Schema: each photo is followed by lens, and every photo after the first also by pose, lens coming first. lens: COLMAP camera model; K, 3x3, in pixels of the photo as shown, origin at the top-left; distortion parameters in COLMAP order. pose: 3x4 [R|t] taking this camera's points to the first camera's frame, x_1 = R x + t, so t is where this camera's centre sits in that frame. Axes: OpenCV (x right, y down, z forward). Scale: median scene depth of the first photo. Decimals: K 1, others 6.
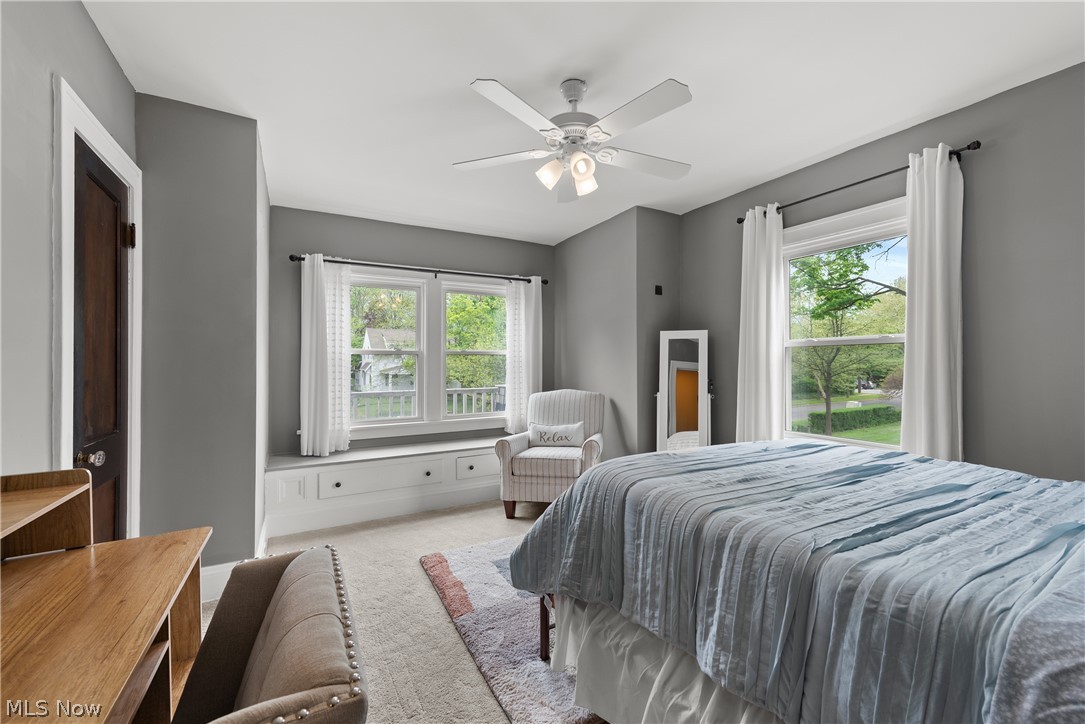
lens RADIAL K [[435.7, 0, 538.2], [0, 435.7, 359.9], [0, 0, 1]] dist [-0.000311, 0.000141]
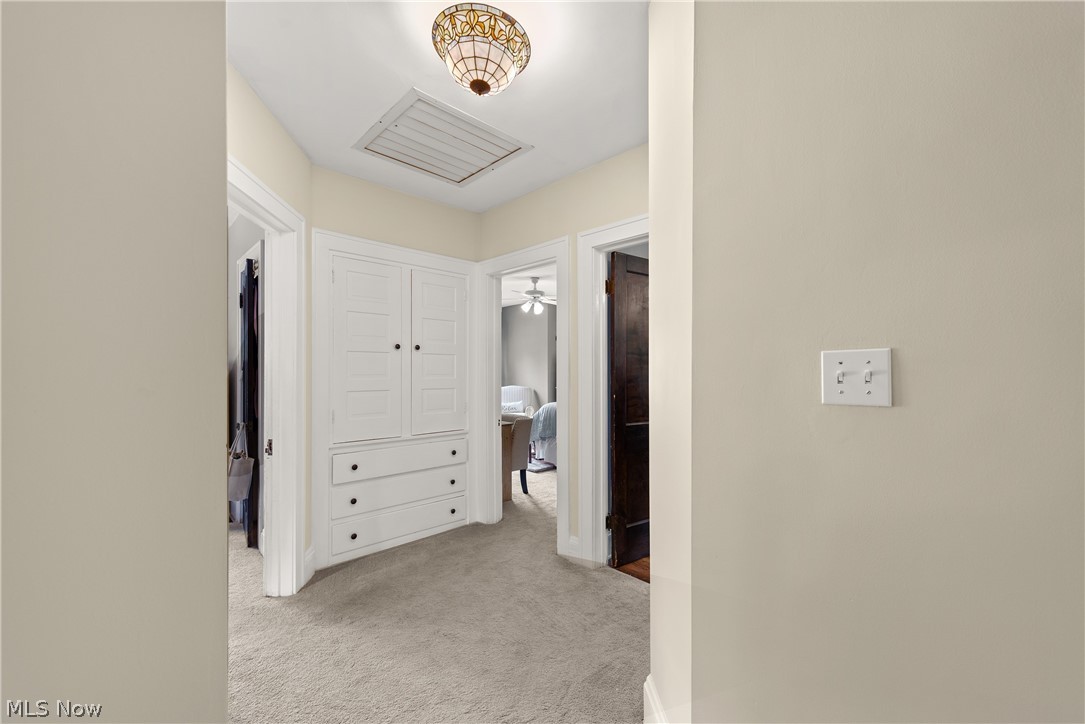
lens RADIAL K [[423.0, 0, 544.1], [0, 423.0, 364.8], [0, 0, 1]] dist [0.007109, -0.001410]
pose [[0.961125, -0.001892, 0.276106, -0.689527], [0.003901, 0.999970, -0.006729, -0.026165], [-0.276085, 0.007544, 0.961104, -1.873925]]
